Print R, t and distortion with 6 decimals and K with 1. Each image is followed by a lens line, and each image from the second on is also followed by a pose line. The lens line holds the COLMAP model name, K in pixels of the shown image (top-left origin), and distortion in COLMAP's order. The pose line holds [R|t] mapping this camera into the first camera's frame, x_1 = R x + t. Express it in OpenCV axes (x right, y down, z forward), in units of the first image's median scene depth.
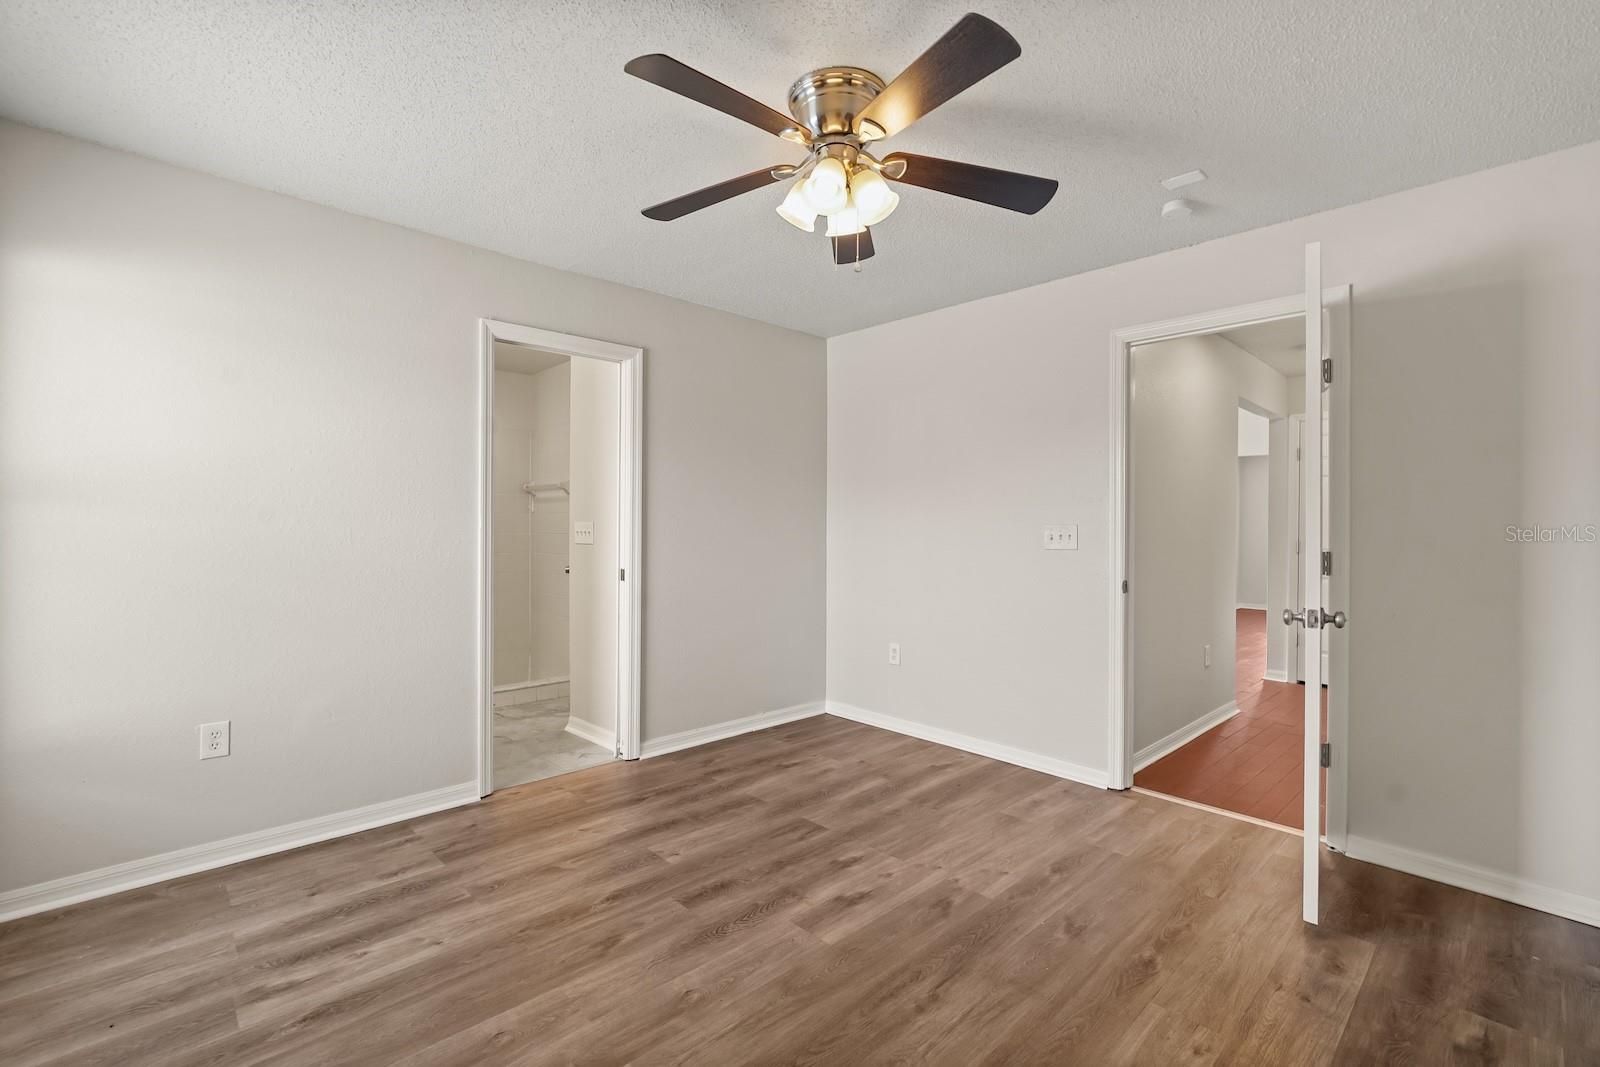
lens RADIAL K [[710.8, 0, 801.3], [0, 710.8, 532.2], [0, 0, 1]] dist [0.000226, 0.000779]
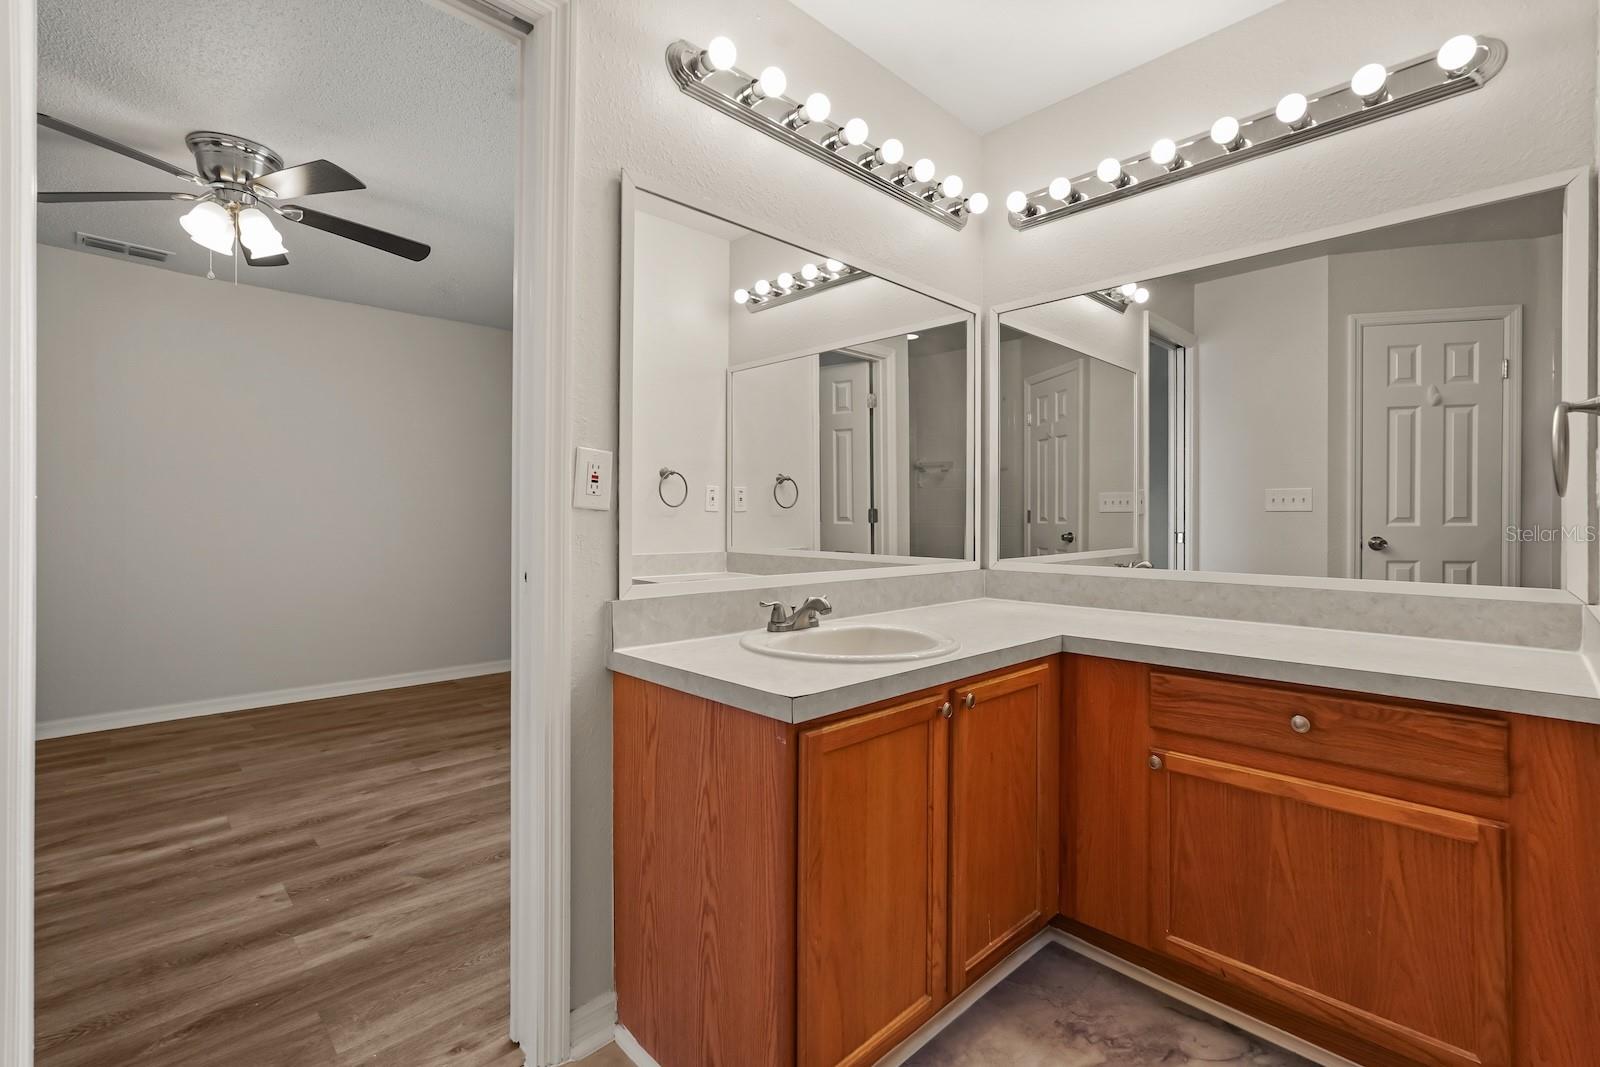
lens RADIAL K [[710.8, 0, 798.4], [0, 710.8, 521.9], [0, 0, 1]] dist [0.000226, 0.000779]
pose [[-0.999880, 0.001458, -0.015391, -0.854039], [0.001375, 0.999984, 0.005459, 0.051848], [0.015399, 0.005437, -0.999867, 2.039889]]
